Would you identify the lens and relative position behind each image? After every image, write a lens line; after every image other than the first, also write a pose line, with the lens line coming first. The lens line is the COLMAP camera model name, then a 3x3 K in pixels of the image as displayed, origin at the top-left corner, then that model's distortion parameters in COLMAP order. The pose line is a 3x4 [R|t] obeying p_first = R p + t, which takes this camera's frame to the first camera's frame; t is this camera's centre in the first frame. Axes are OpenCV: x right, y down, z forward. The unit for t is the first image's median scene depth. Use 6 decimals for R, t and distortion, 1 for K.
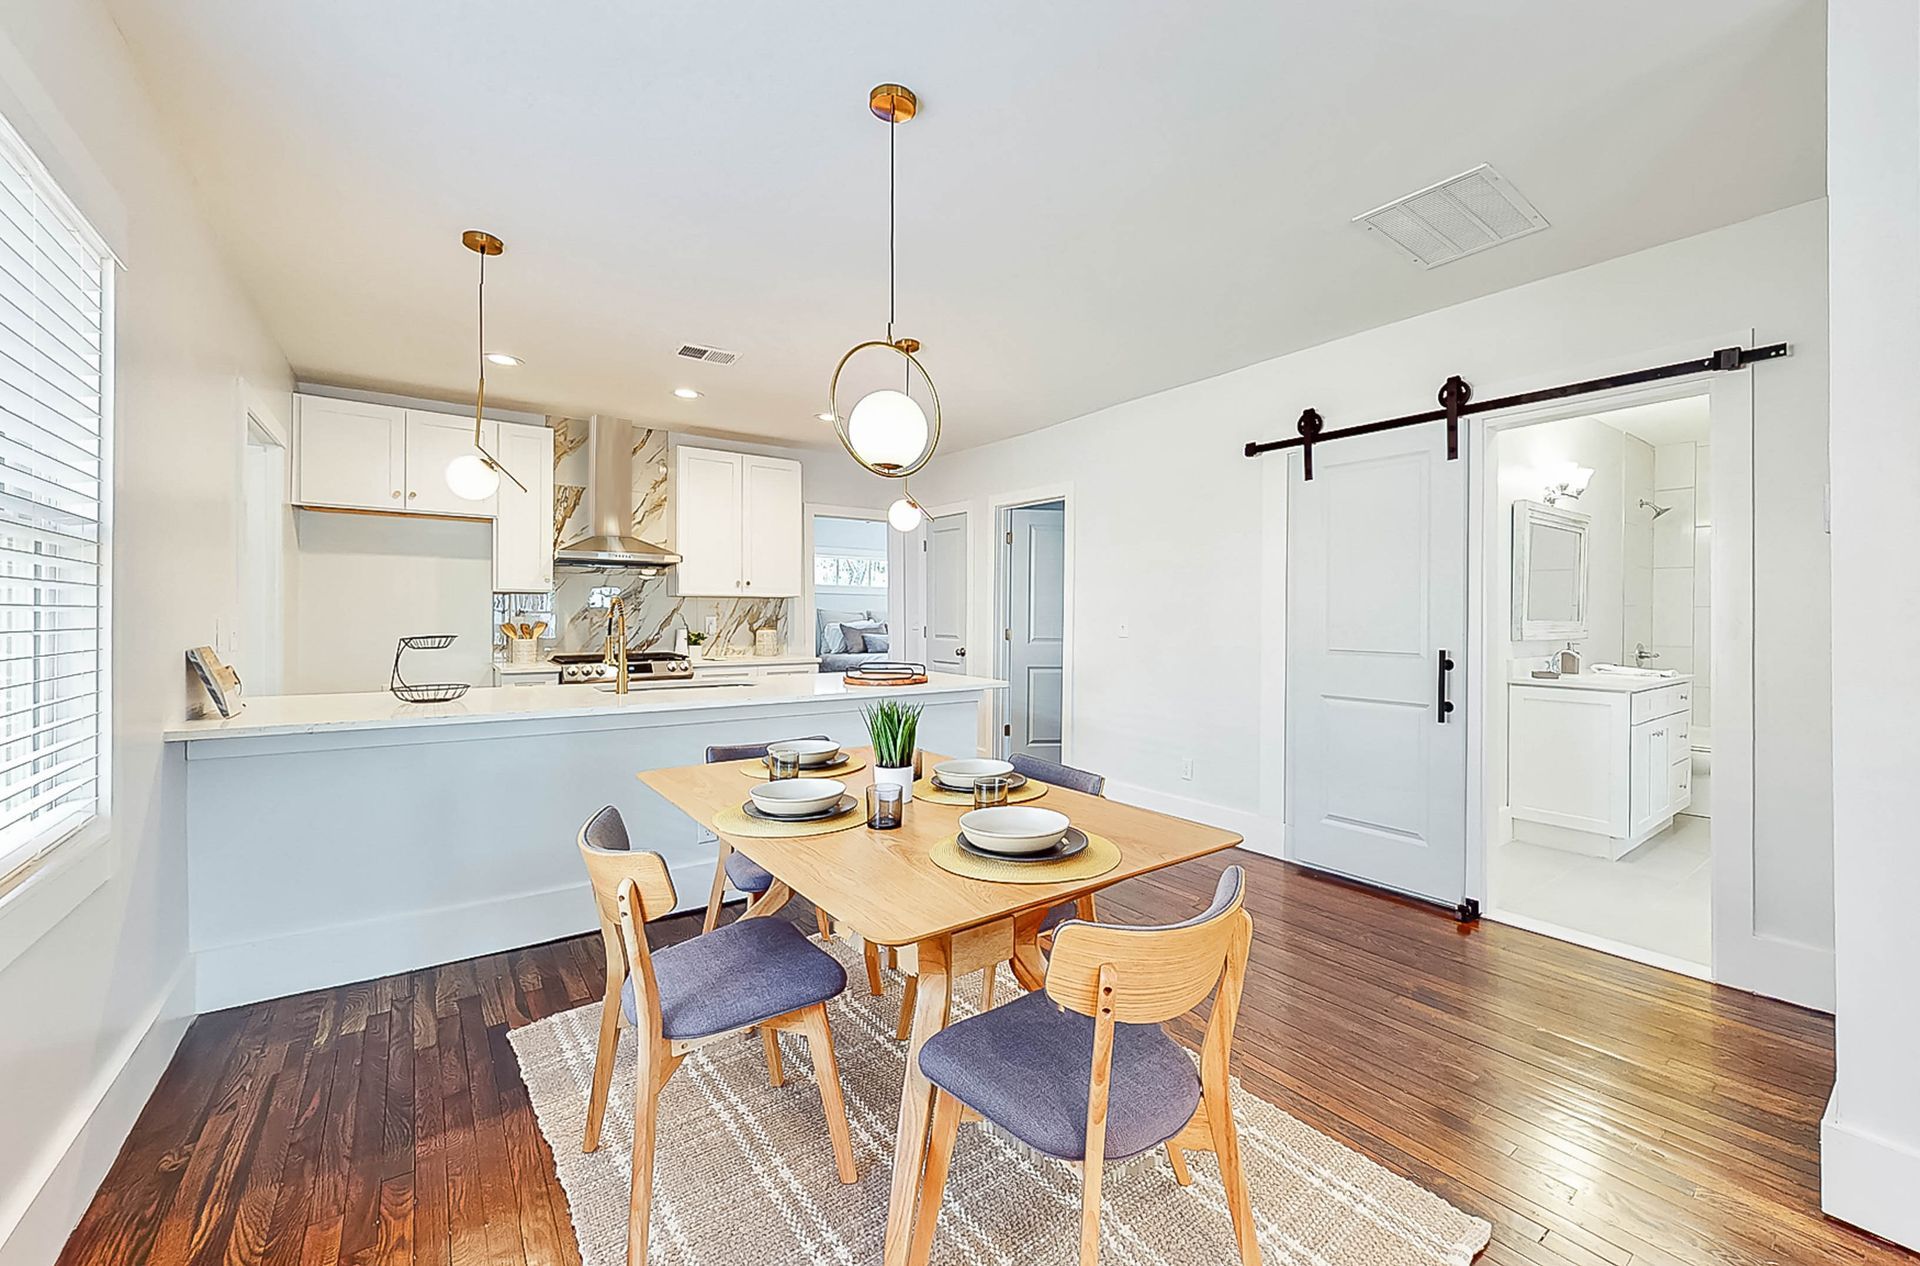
lens RADIAL K [[740.1, 0, 961.3], [0, 740.1, 615.8], [0, 0, 1]] dist [-0.010991, -0.000436]
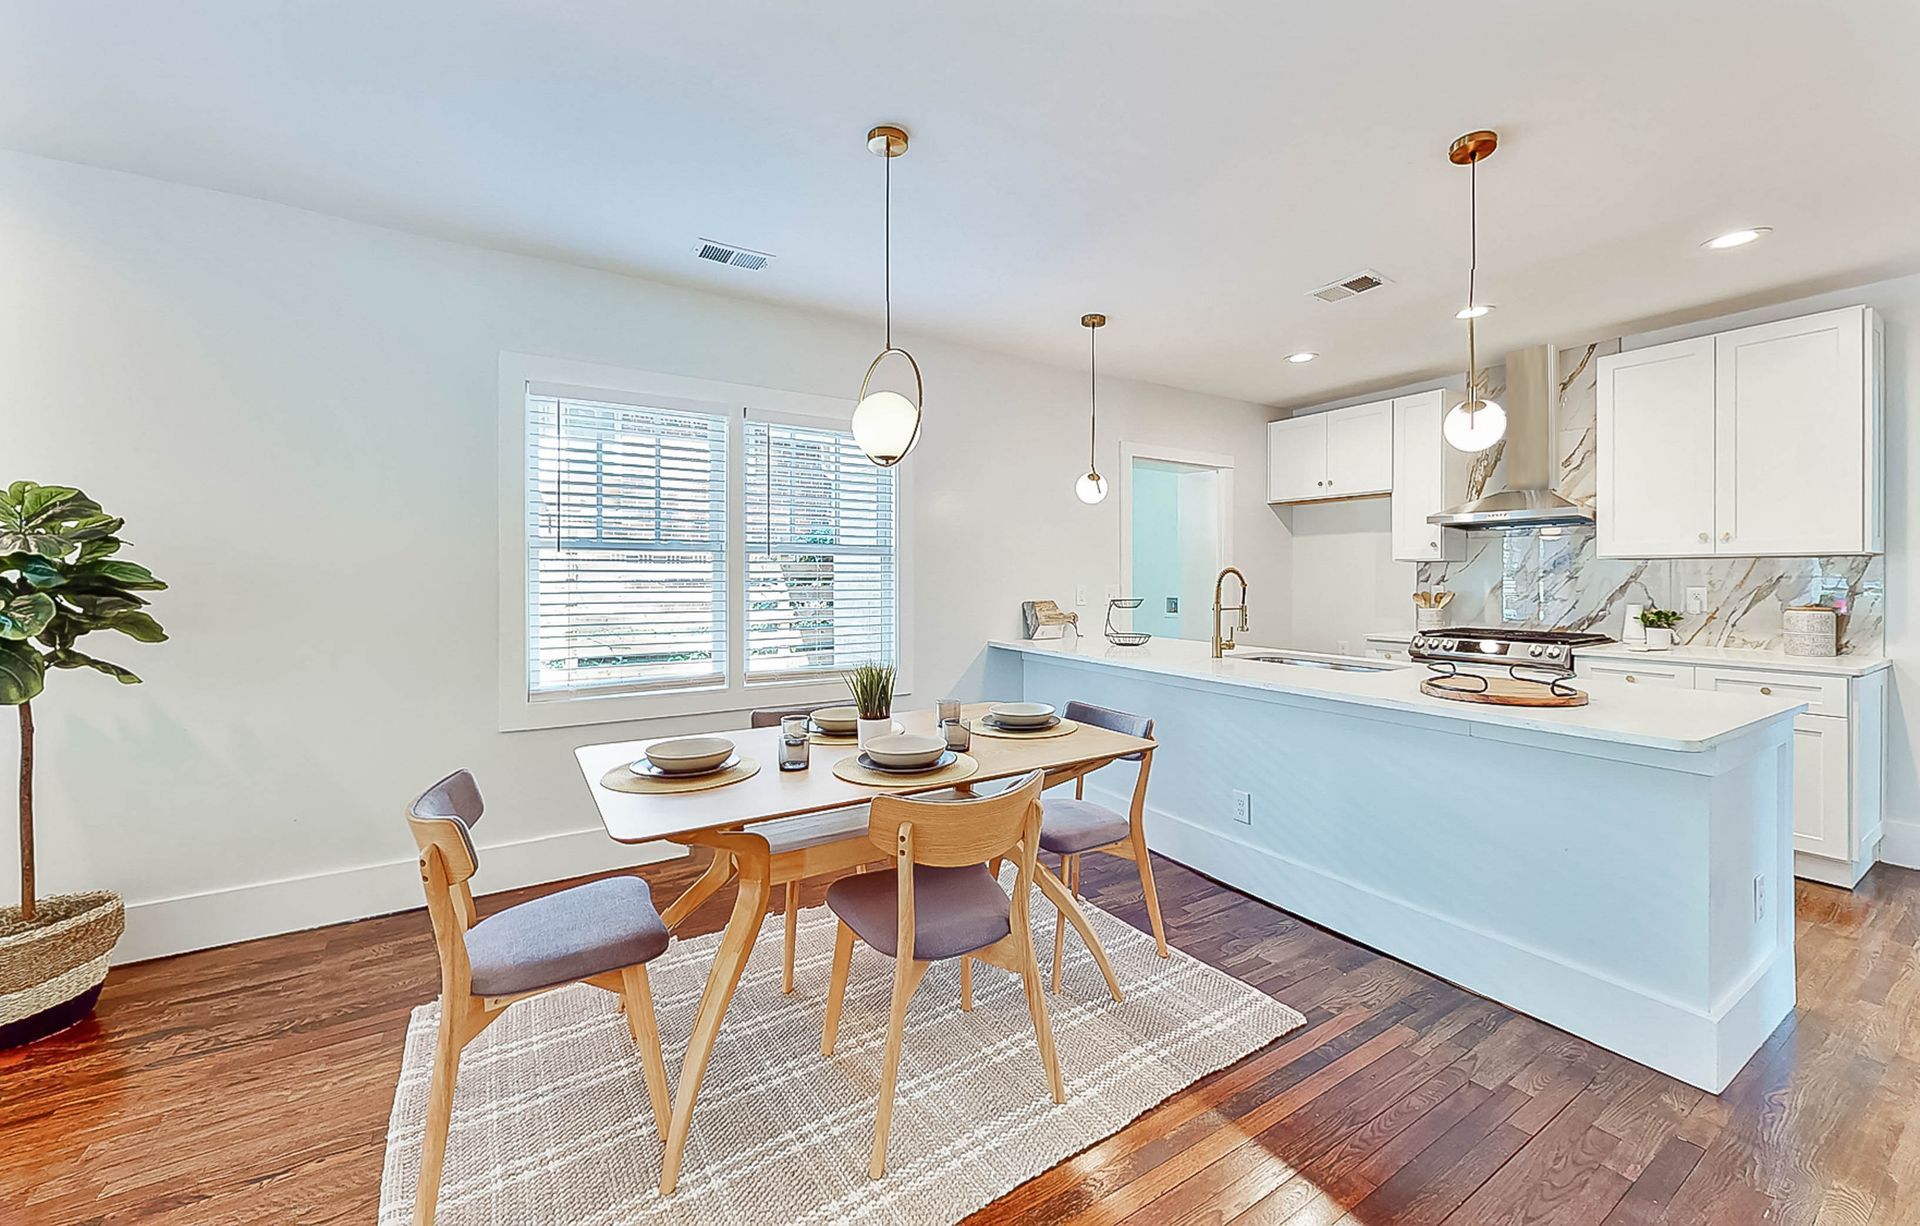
lens RADIAL K [[712.2, 0, 1008.8], [0, 712.2, 566.5], [0, 0, 1]] dist [-0.002495, -0.000055]
pose [[-0.056732, -0.017645, -0.998234, 0.355356], [-0.002148, 0.999844, -0.017552, -0.005602], [0.998387, 0.001148, -0.056761, 0.440117]]
